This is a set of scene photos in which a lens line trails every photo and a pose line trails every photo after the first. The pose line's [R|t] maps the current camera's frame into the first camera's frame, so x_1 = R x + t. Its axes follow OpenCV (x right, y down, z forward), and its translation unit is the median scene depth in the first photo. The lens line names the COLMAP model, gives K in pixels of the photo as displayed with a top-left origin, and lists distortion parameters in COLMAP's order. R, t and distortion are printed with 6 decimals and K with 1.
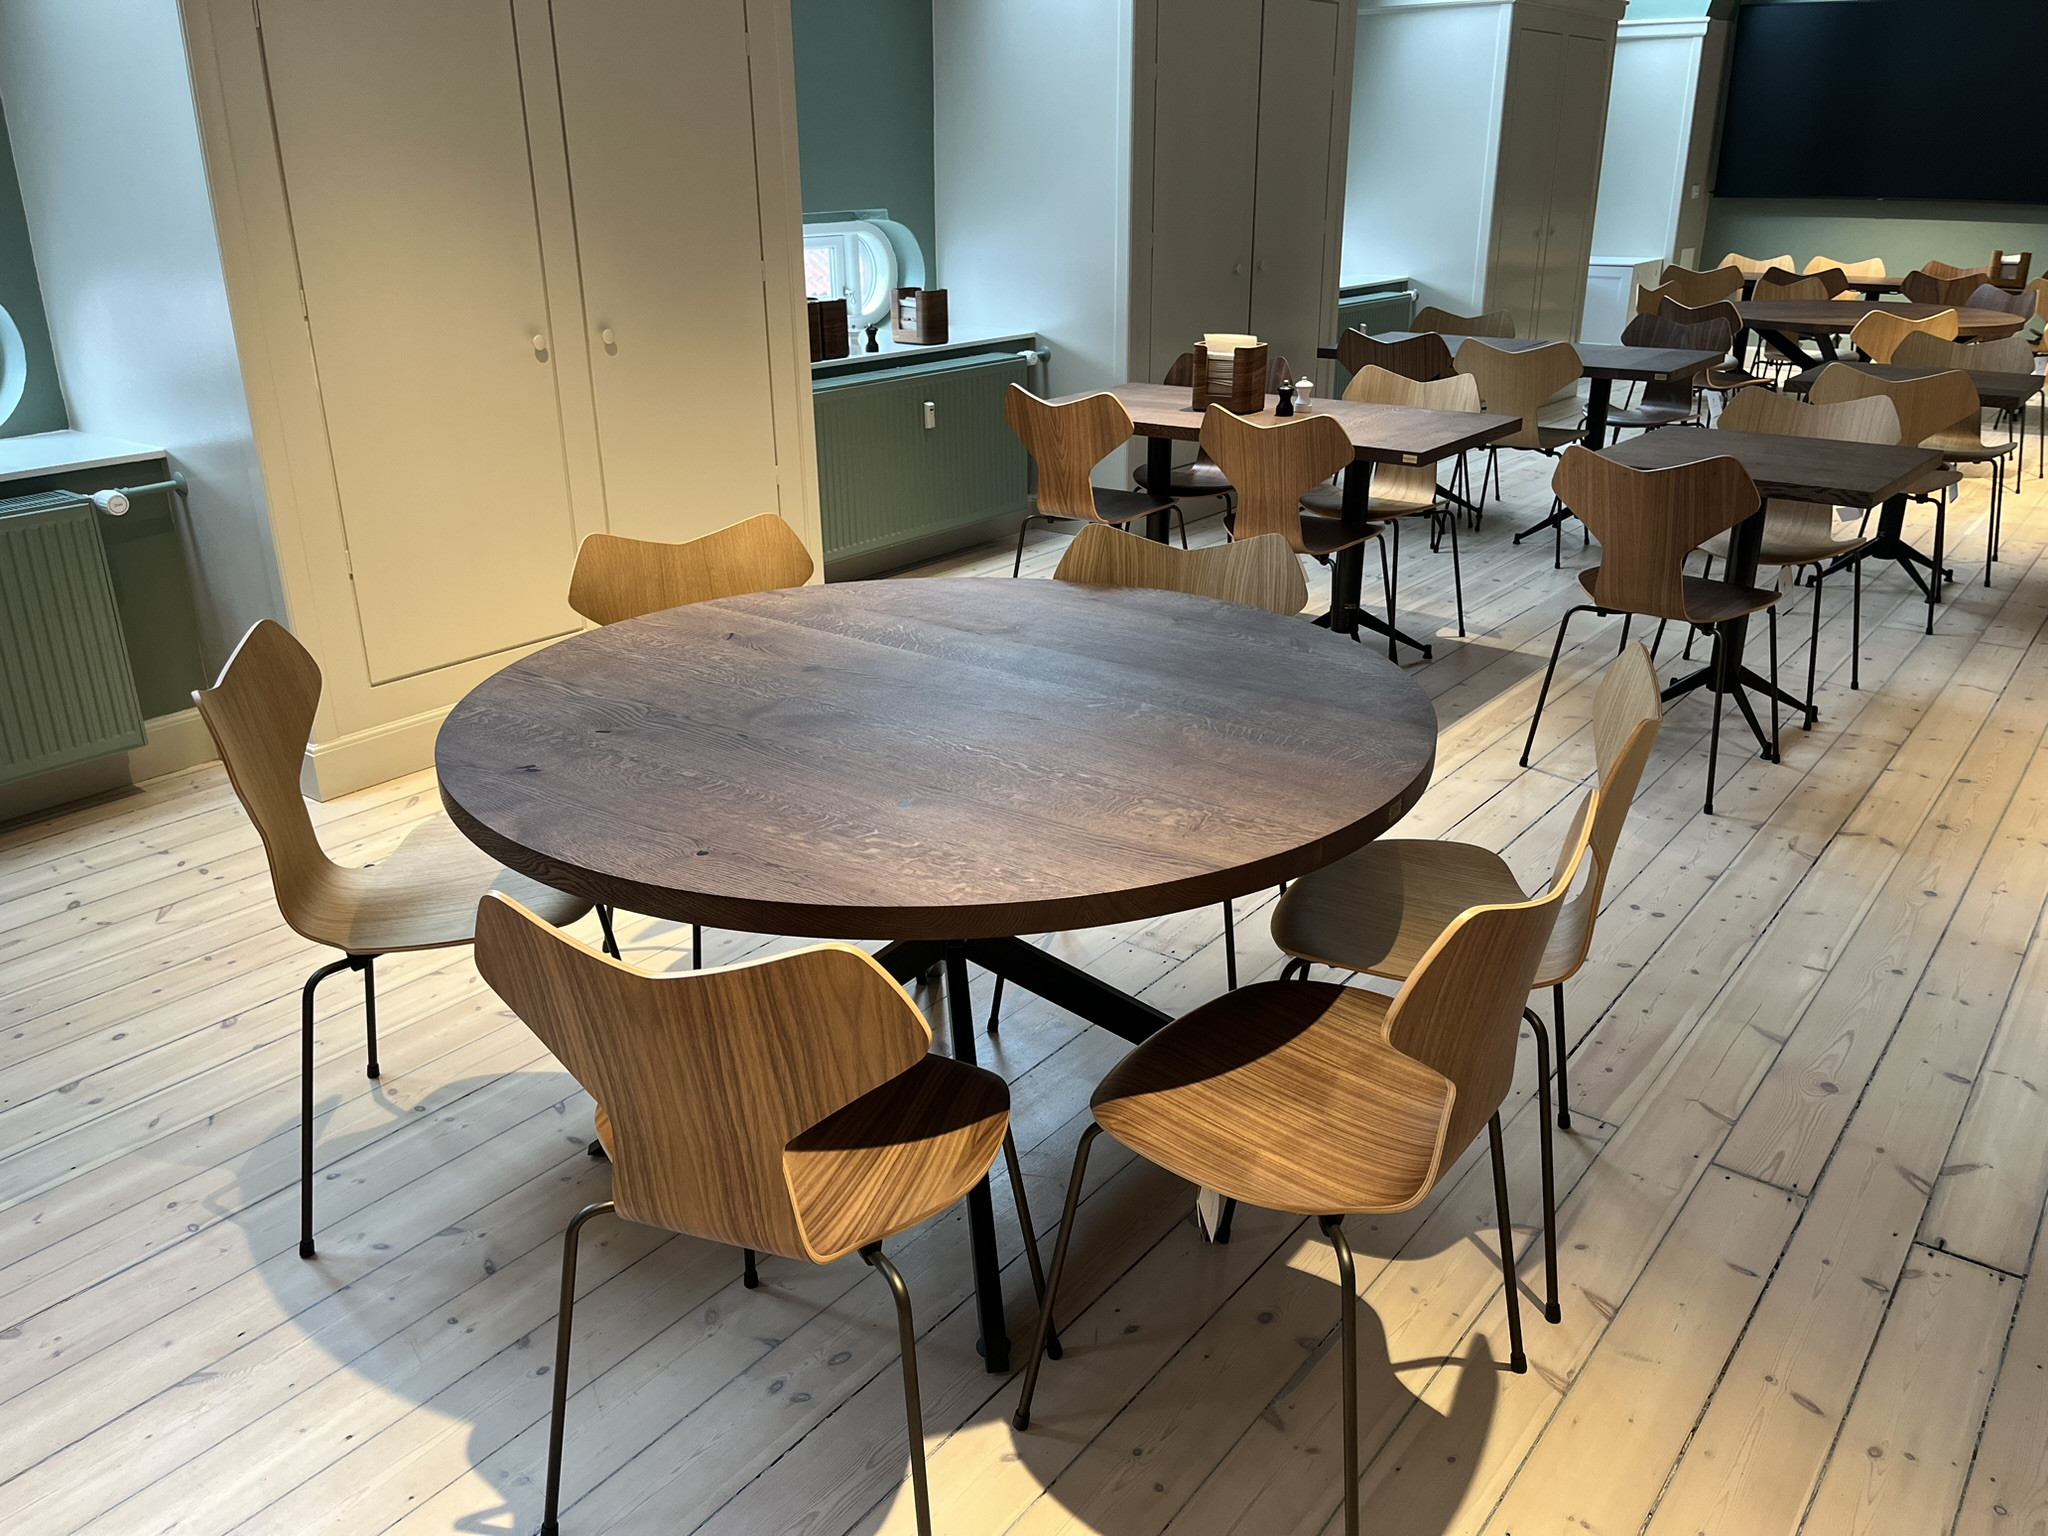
lens RADIAL K [[1550.0, 0, 1024.0], [0, 1550.0, 768.0], [0, 0, 1]] dist [0.064359, -0.105869]
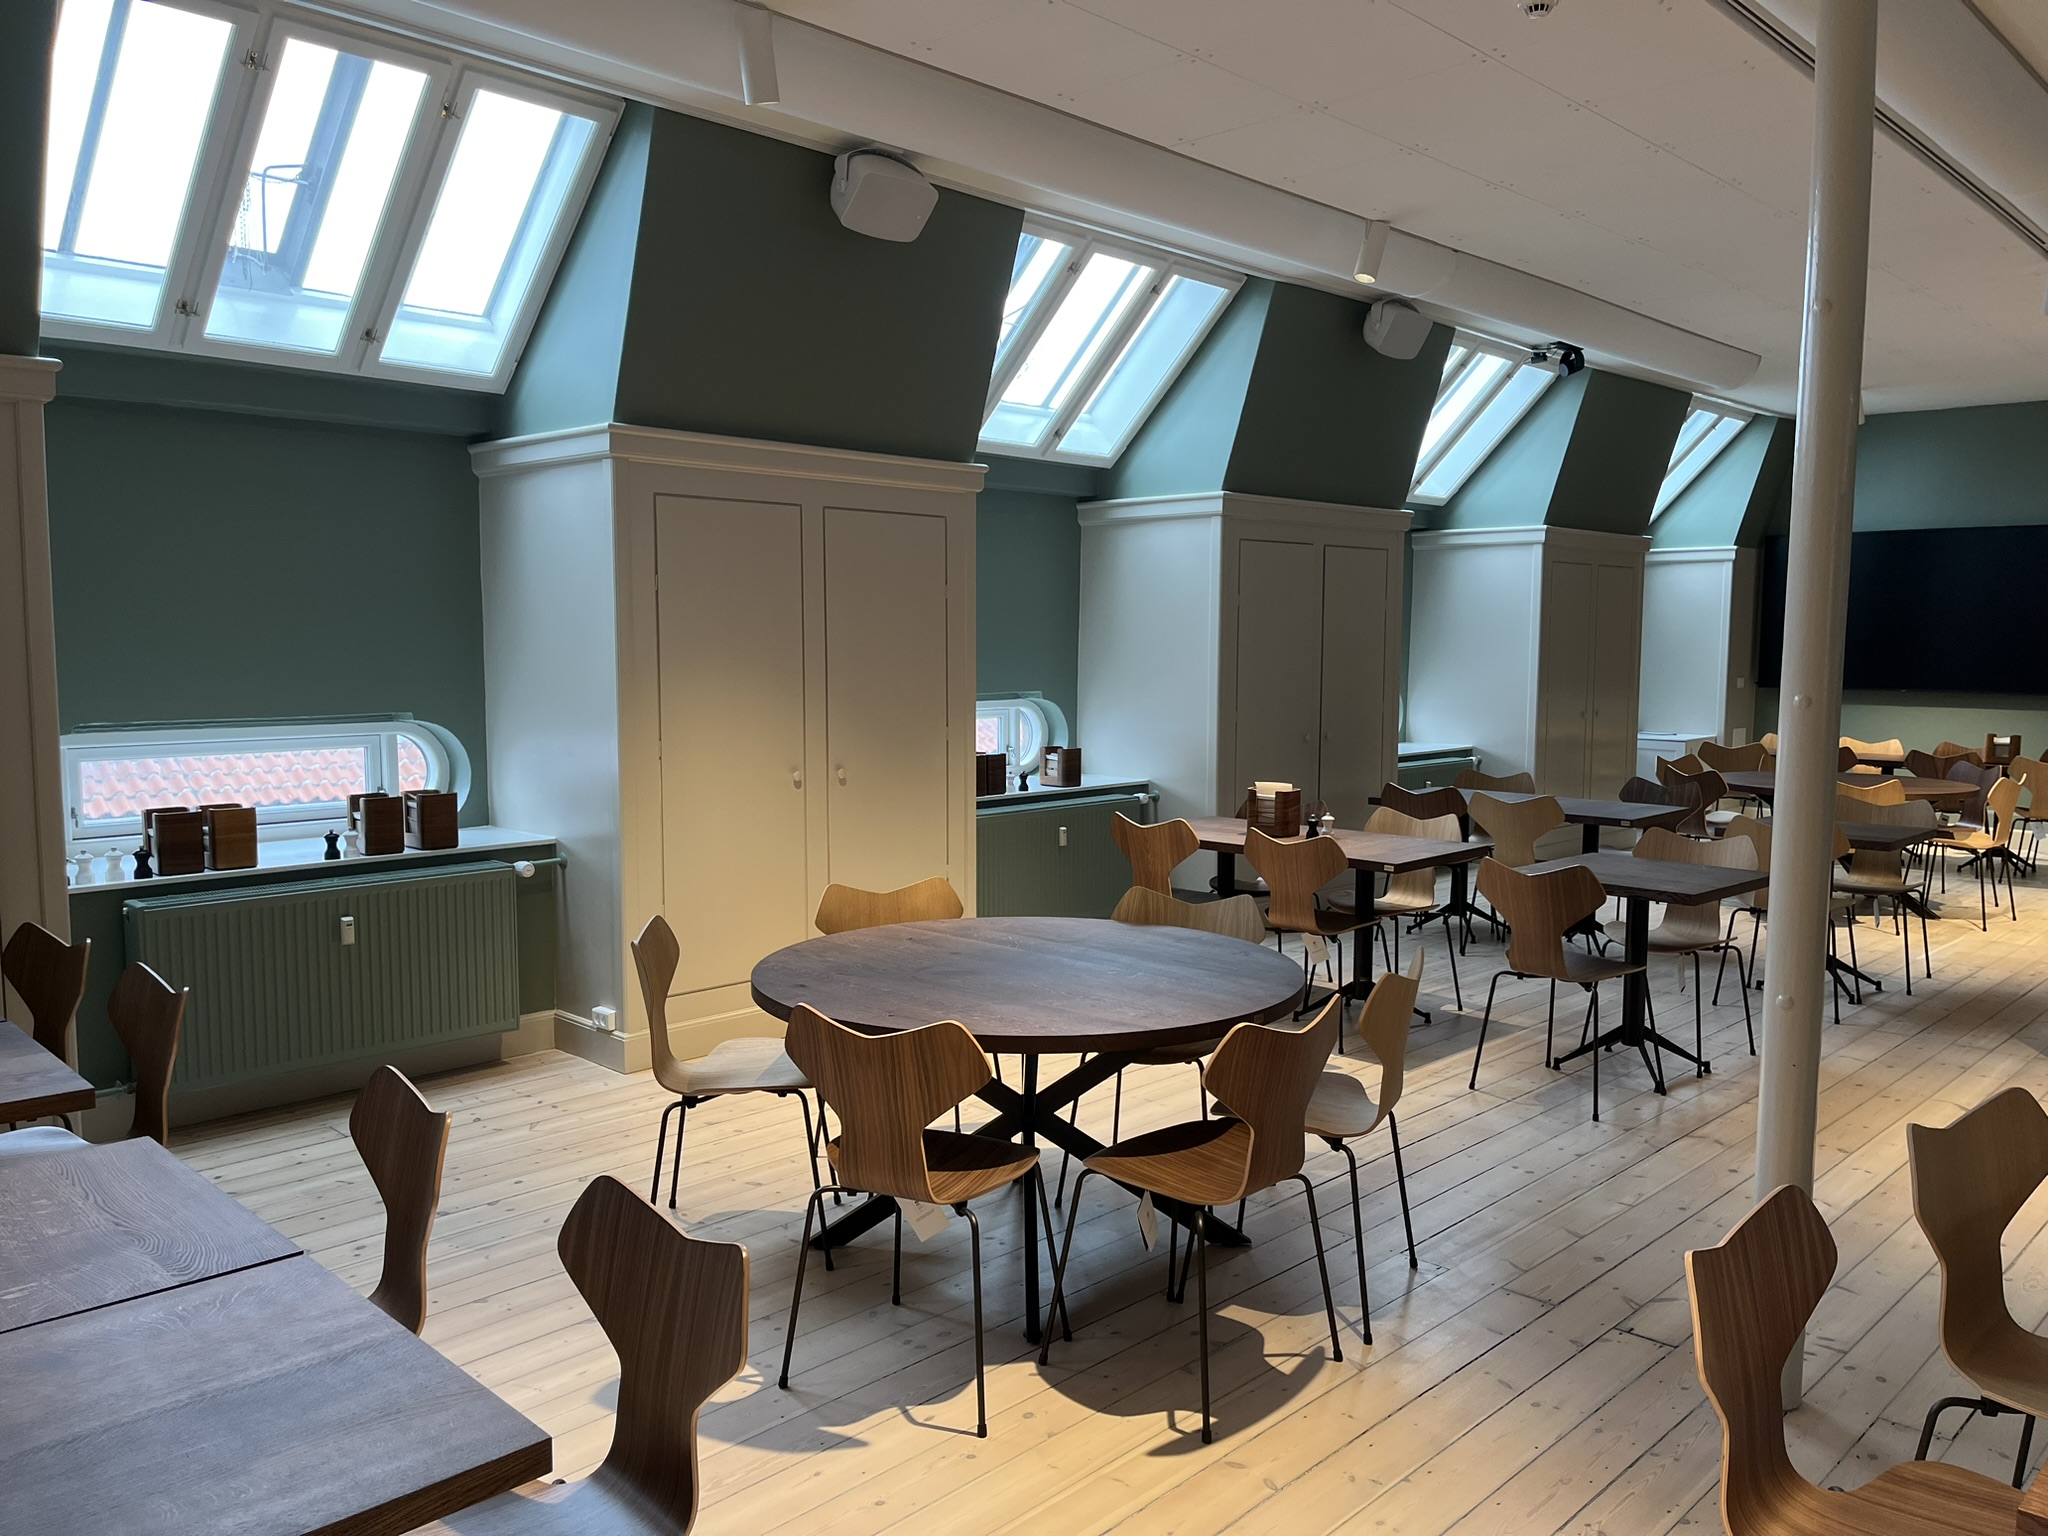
lens RADIAL K [[1550.0, 0, 1024.0], [0, 1550.0, 768.0], [0, 0, 1]] dist [0.064359, -0.105869]
pose [[0.993488, 0.019857, -0.112196, 0.073551], [-0.050692, 0.958903, -0.279168, 0.122895], [0.102041, 0.283037, 0.953665, -0.398171]]
